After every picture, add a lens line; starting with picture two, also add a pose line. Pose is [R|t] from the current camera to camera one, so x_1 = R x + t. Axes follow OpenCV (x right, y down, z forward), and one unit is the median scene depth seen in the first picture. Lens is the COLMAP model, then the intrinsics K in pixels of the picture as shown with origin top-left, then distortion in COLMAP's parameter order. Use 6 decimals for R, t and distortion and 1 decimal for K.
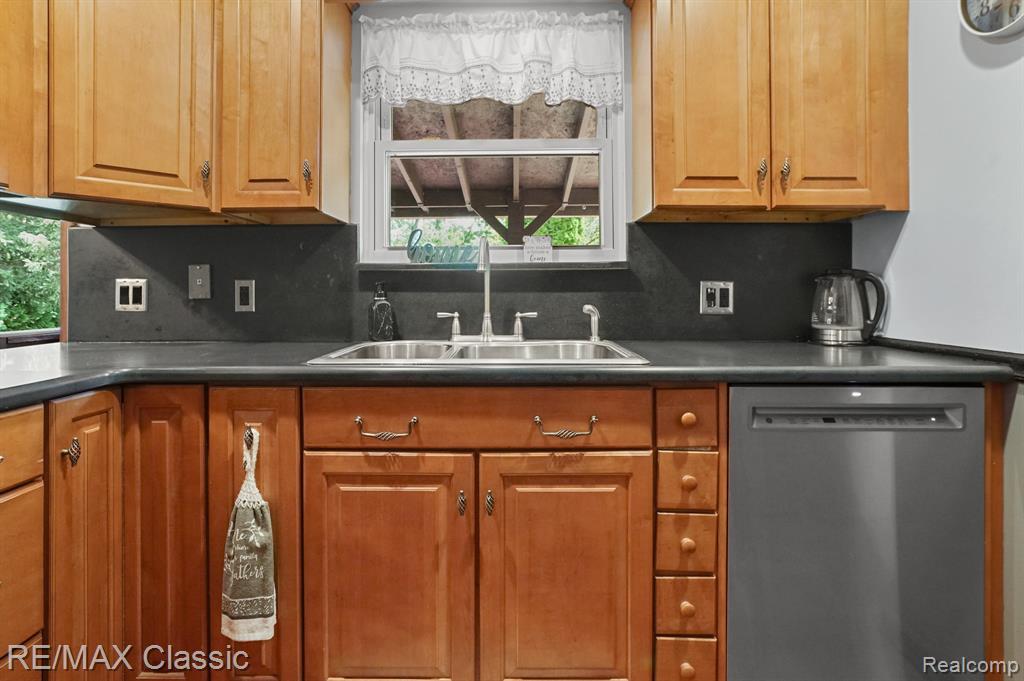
lens RADIAL K [[555.5, 0, 510.4], [0, 555.5, 288.9], [0, 0, 1]] dist [-0.005545, -0.000705]
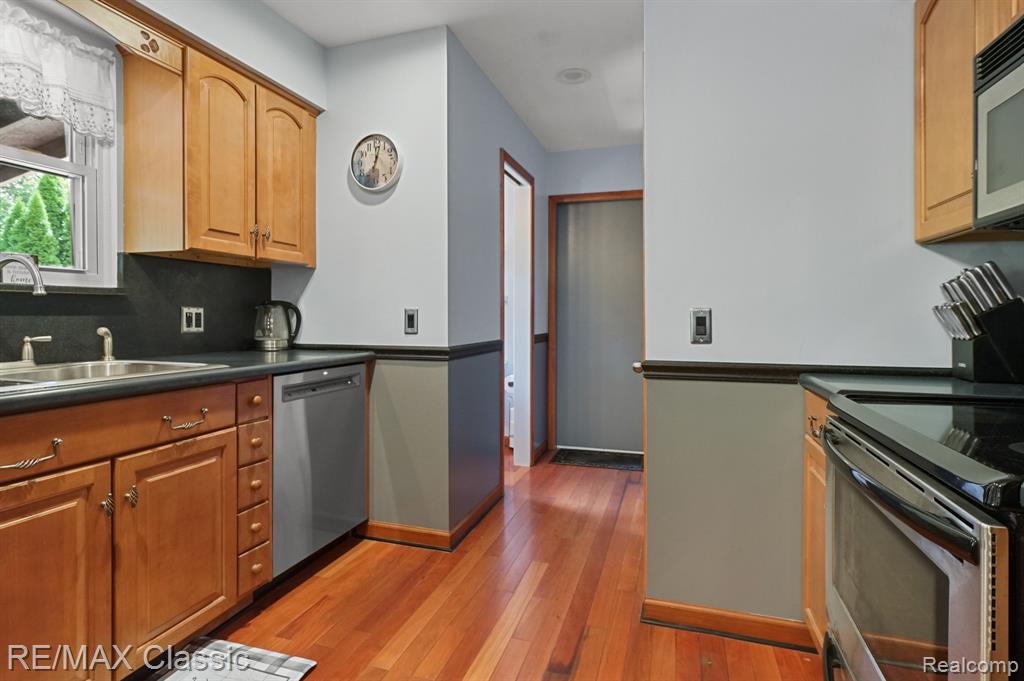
lens RADIAL K [[535.0, 0, 509.8], [0, 535.0, 323.5], [0, 0, 1]] dist [-0.001381, -0.000155]
pose [[0.287407, -0.010310, 0.957753, -0.661411], [-0.005032, 0.999912, 0.012274, 0.005342], [-0.957795, -0.008347, 0.287330, -0.050430]]
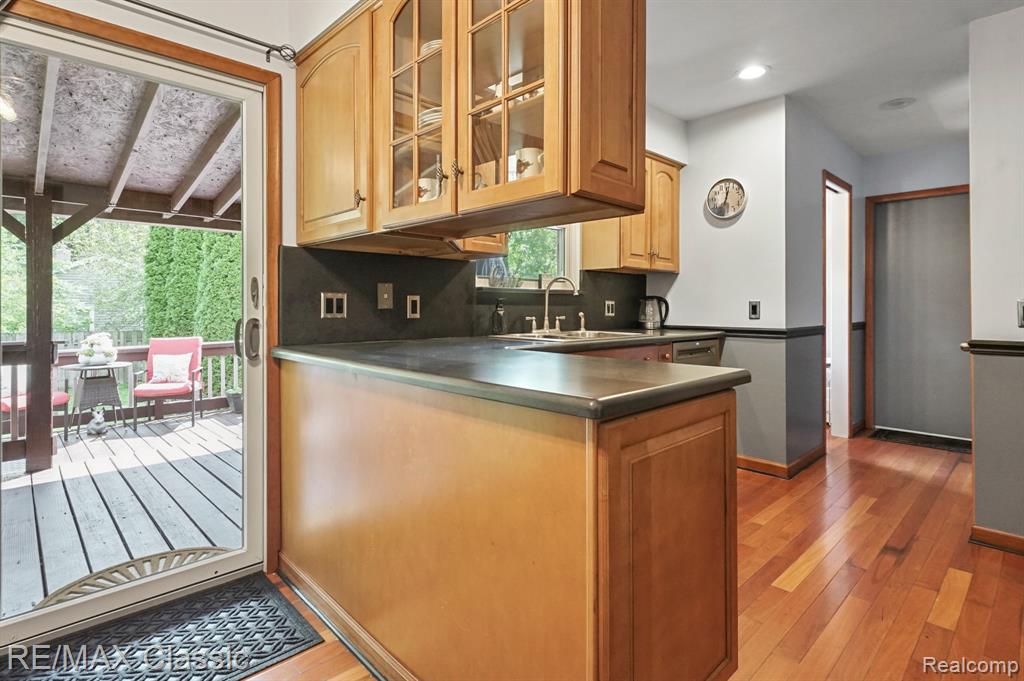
lens RADIAL K [[520.4, 0, 508.6], [0, 520.4, 307.2], [0, 0, 1]] dist [0.003307, -0.000682]
pose [[0.713236, 0.003531, 0.700915, -1.402022], [-0.004909, 0.999988, -0.000043, 0.013551], [-0.700907, -0.003410, 0.713244, -0.128821]]
